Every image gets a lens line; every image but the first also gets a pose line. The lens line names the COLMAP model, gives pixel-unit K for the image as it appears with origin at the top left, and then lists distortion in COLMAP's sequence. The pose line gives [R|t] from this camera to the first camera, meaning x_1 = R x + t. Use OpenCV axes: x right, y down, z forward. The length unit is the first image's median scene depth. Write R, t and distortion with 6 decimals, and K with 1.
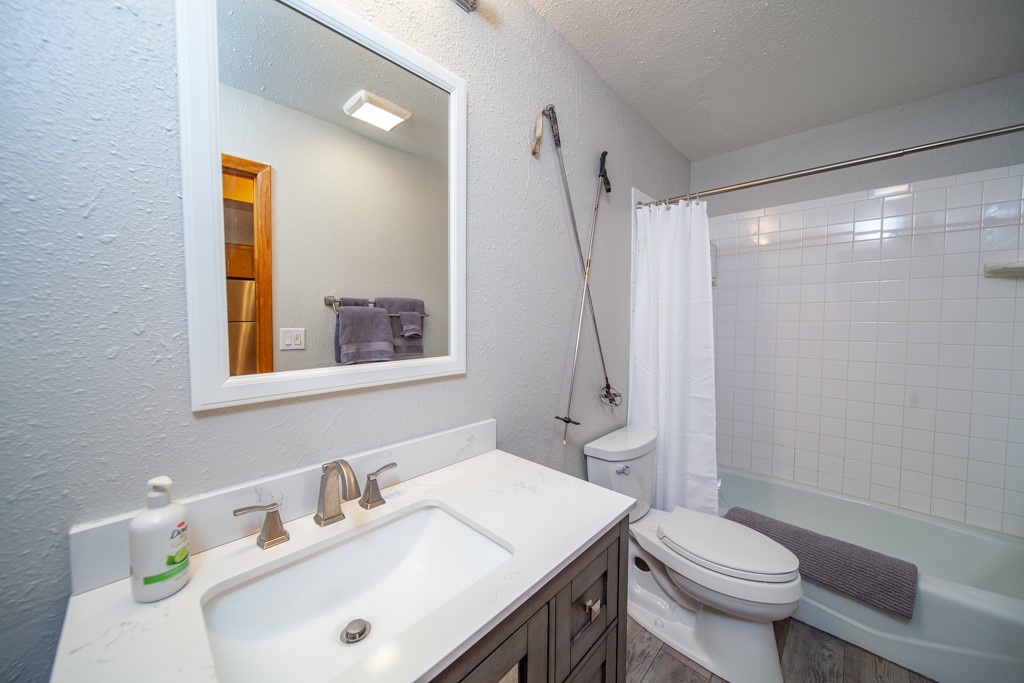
lens RADIAL K [[362.1, 0, 512.8], [0, 362.1, 333.6], [0, 0, 1]] dist [-0.002149, -0.000450]
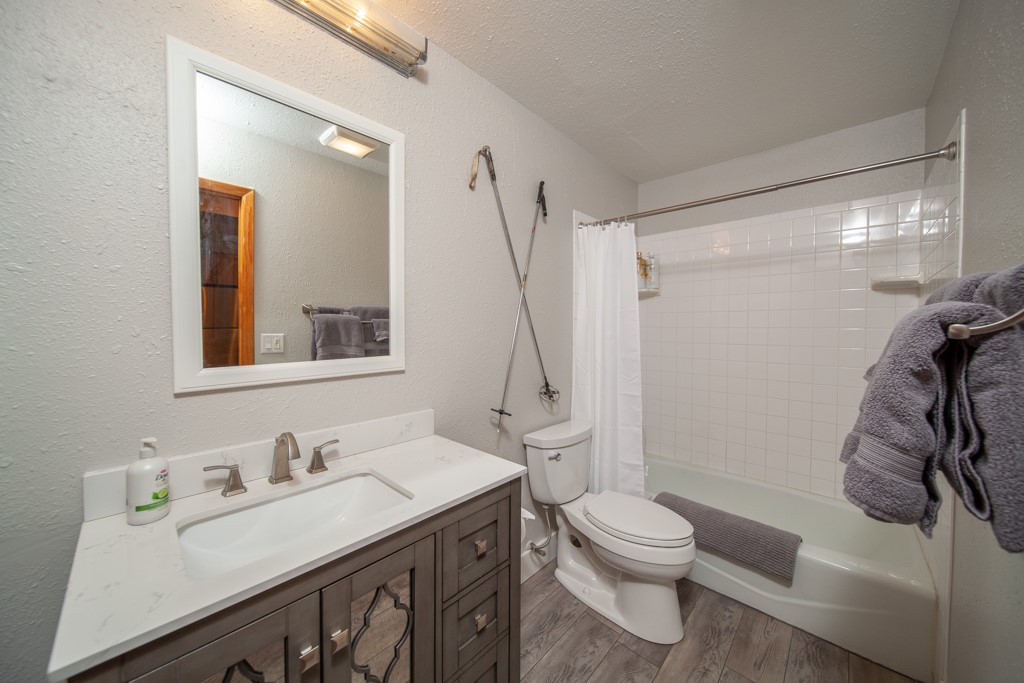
lens RADIAL K [[362.1, 0, 512.8], [0, 362.1, 333.6], [0, 0, 1]] dist [-0.002149, -0.000450]
pose [[0.999959, 0.000343, 0.009102, 0.176908], [-0.000172, 0.999822, -0.018869, 0.007952], [-0.009107, 0.018867, 0.999781, -0.176687]]
